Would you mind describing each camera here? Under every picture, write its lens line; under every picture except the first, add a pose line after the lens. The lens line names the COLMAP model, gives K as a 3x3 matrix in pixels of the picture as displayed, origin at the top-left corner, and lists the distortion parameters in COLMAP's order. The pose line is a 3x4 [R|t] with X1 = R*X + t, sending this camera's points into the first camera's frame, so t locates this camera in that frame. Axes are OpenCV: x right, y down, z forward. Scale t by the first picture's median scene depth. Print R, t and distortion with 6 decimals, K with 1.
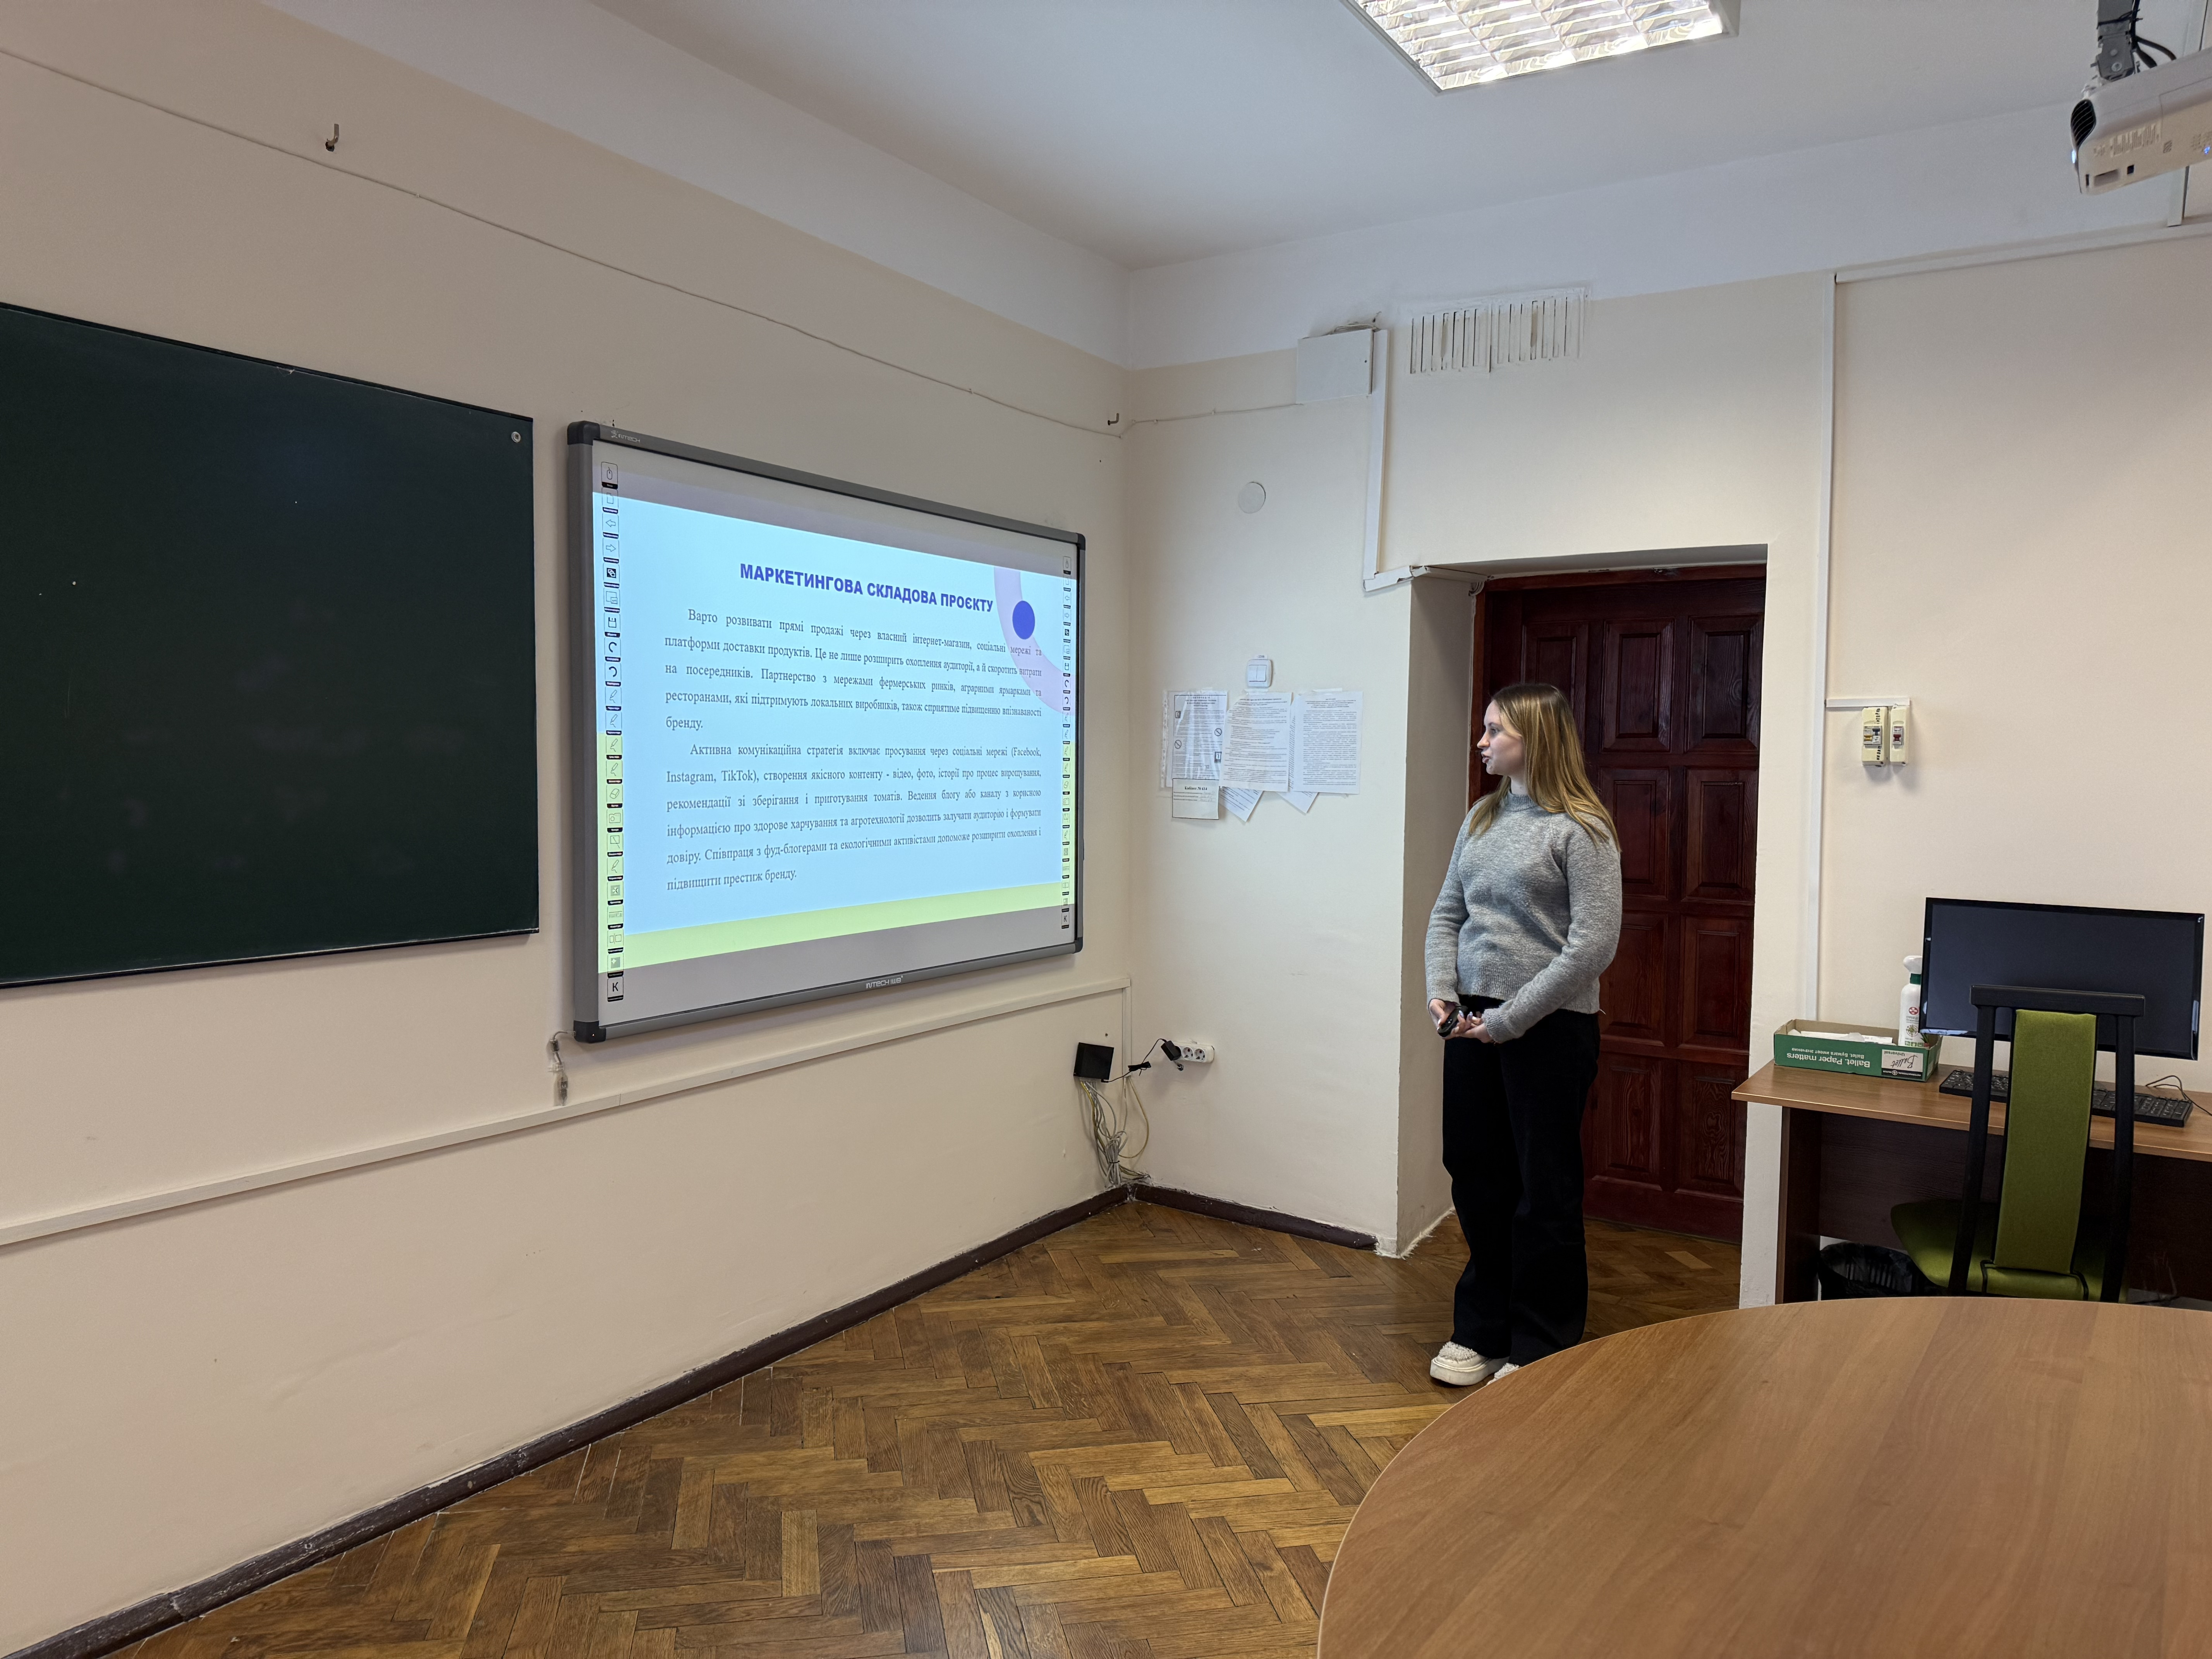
lens RADIAL K [[1537.9, 0, 1102.3], [0, 1537.9, 816.2], [0, 0, 1]] dist [0.188181, -0.304060]
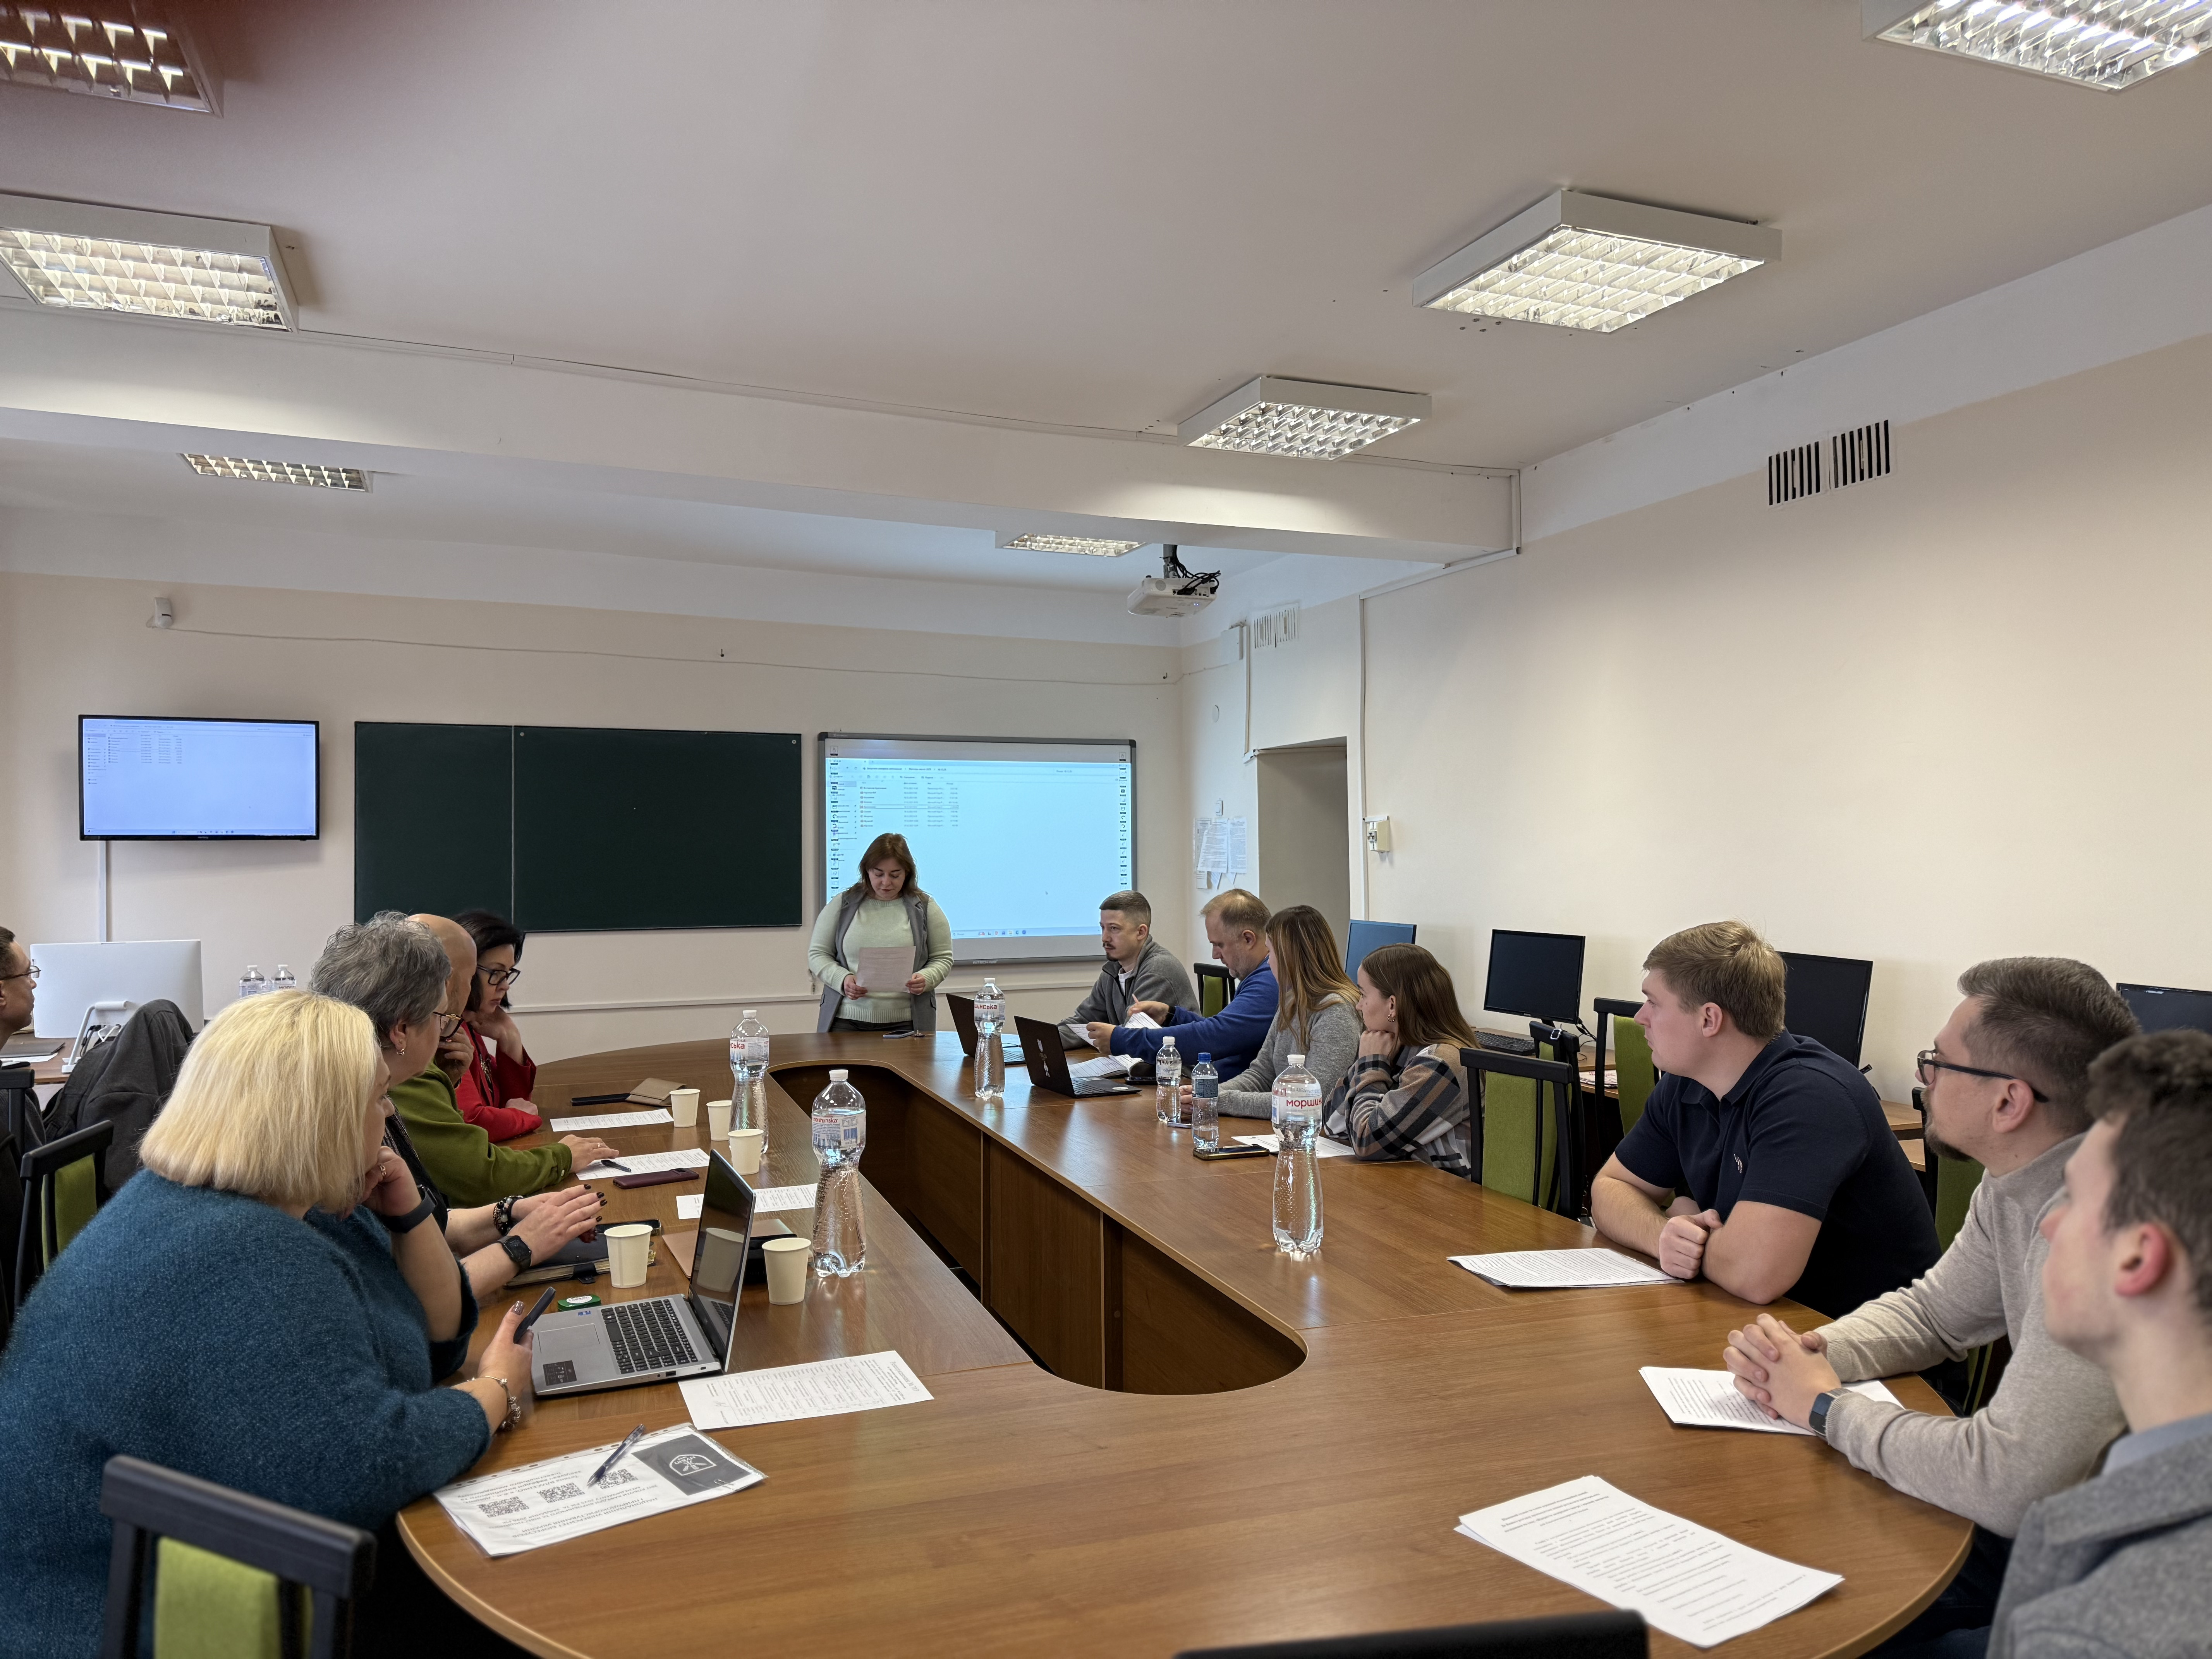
lens RADIAL K [[1537.9, 0, 1102.3], [0, 1537.9, 816.2], [0, 0, 1]] dist [0.188181, -0.304060]
pose [[0.817753, -0.034741, -0.574519, 1.176734], [-0.007175, 0.997484, -0.070530, 0.052867], [0.575524, 0.061798, 0.815446, -0.637950]]
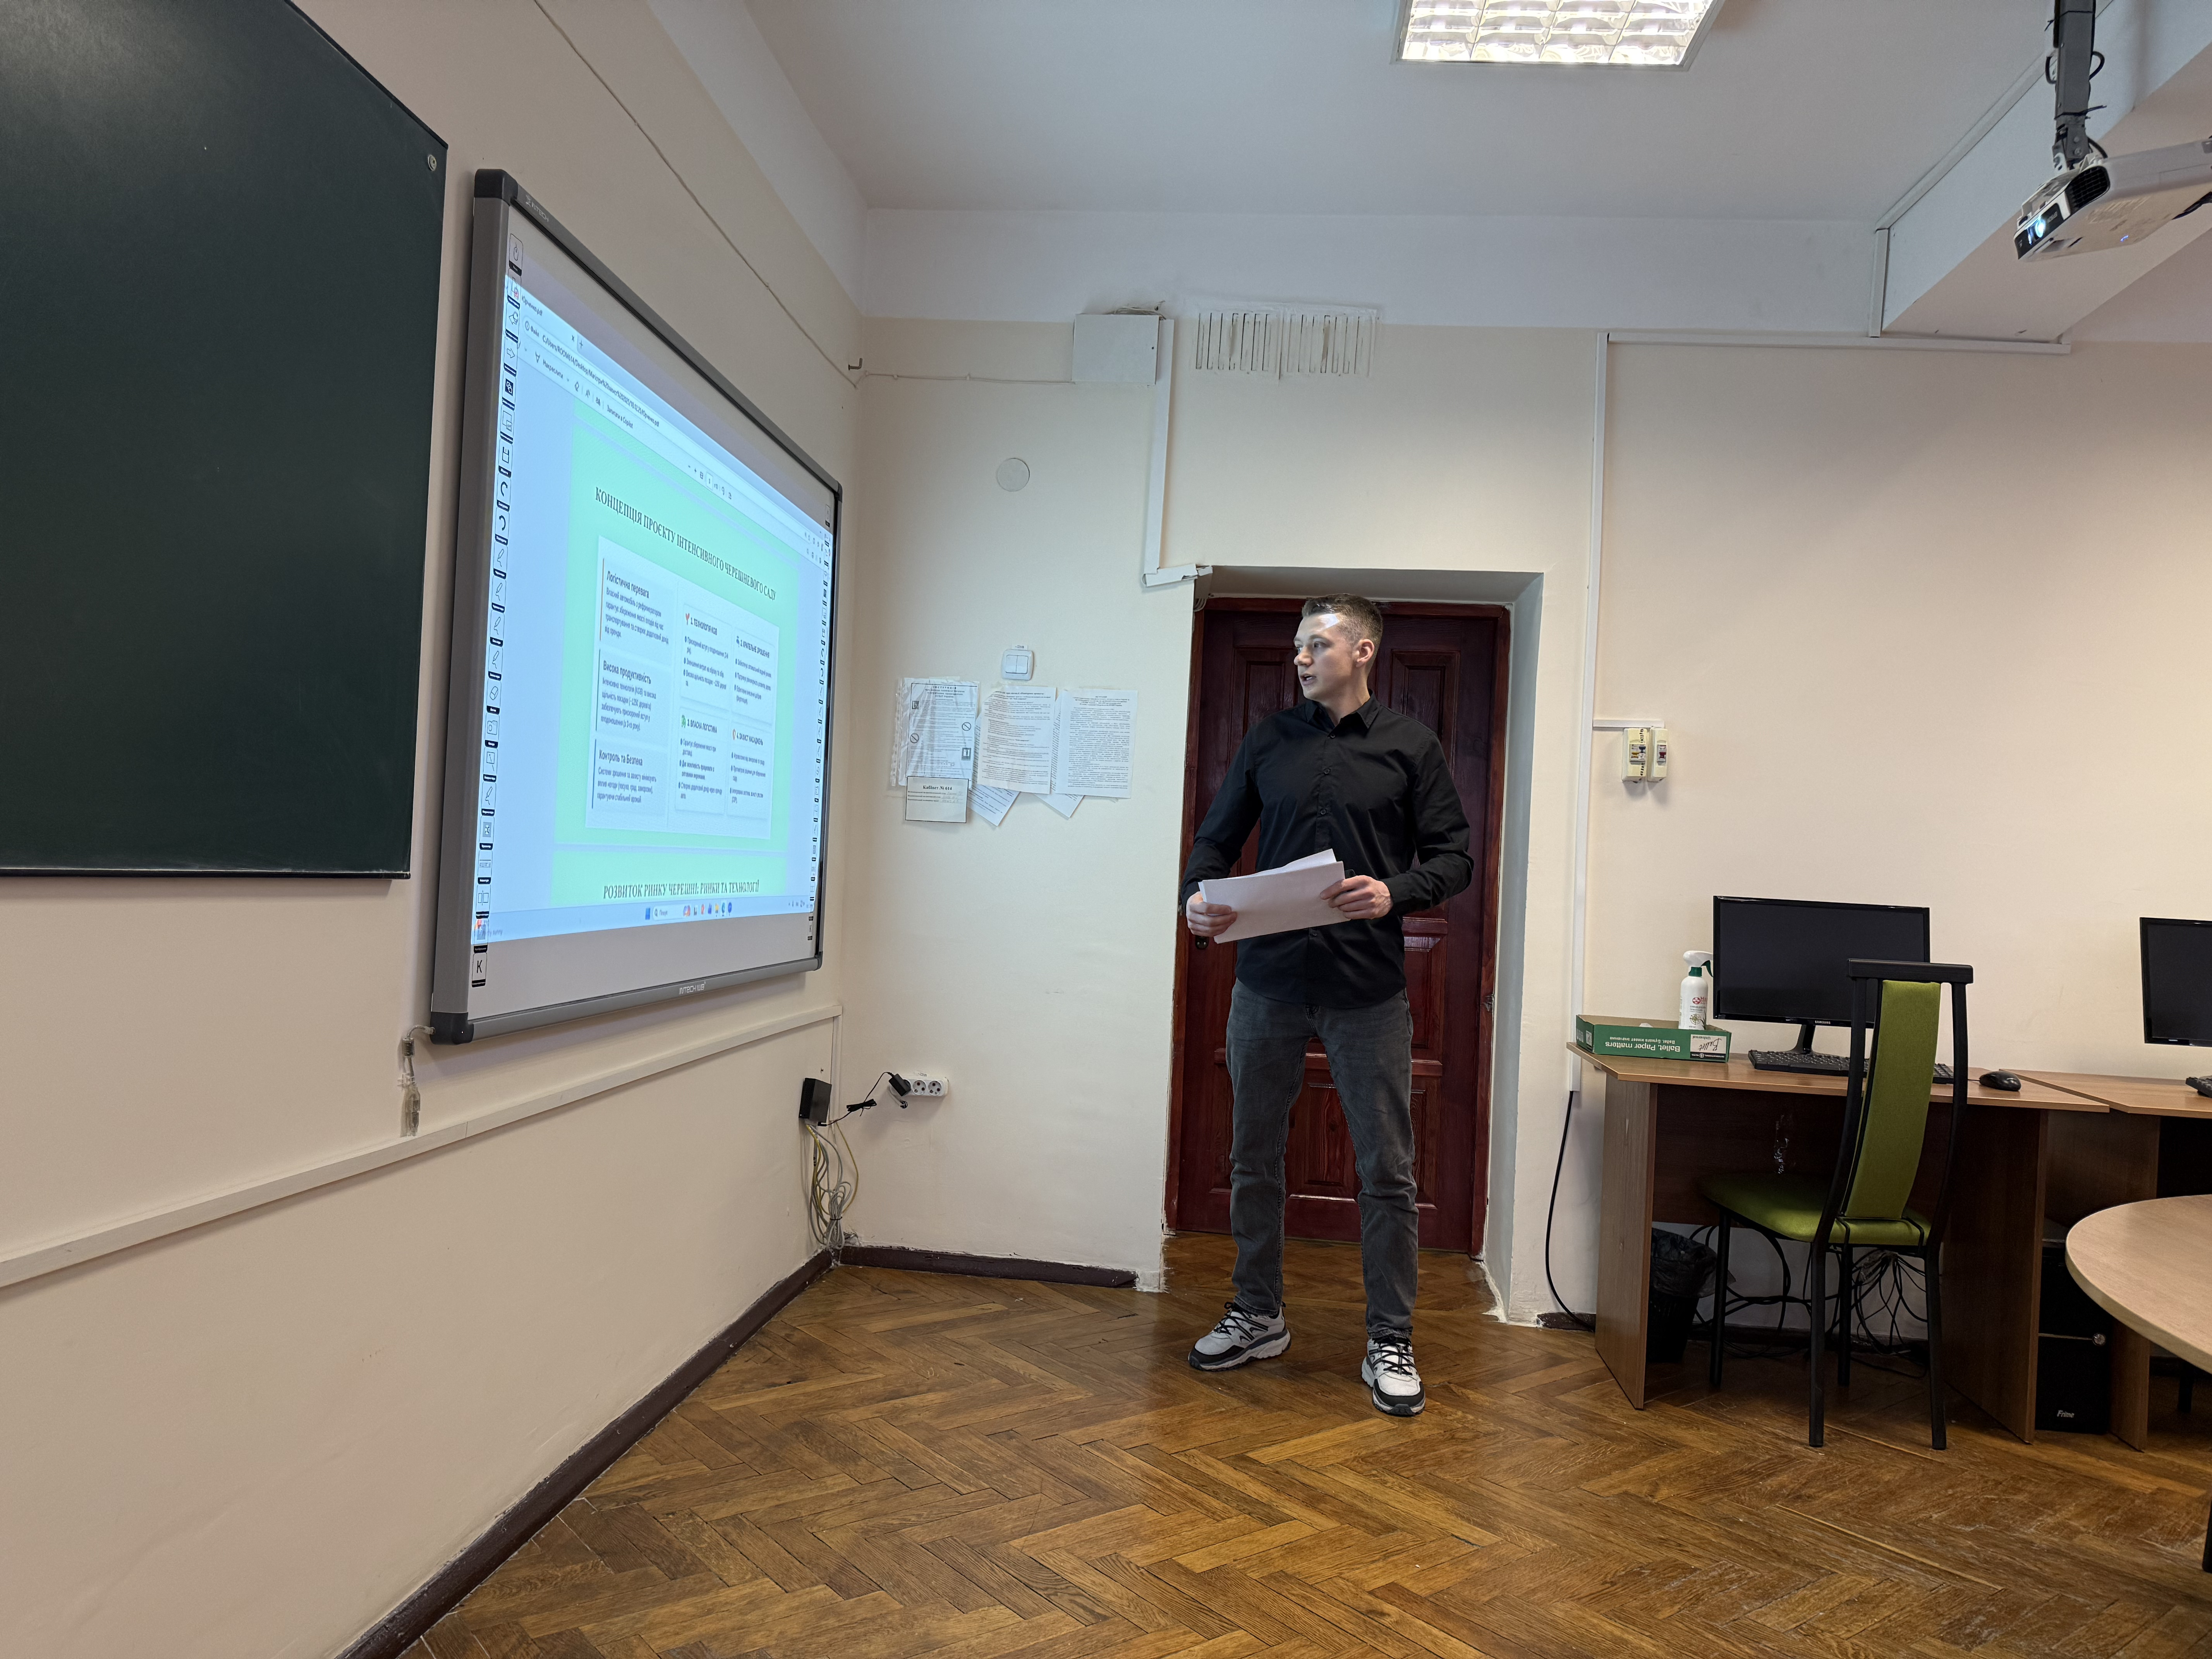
lens RADIAL K [[1544.8, 0, 1106.0], [0, 1544.8, 829.5], [0, 0, 1]] dist [0.194449, -0.302840]
pose [[0.887403, 0.043810, 0.458908, -0.308688], [-0.019358, 0.998137, -0.057854, 0.065679], [-0.460588, 0.042456, 0.886598, 0.184788]]
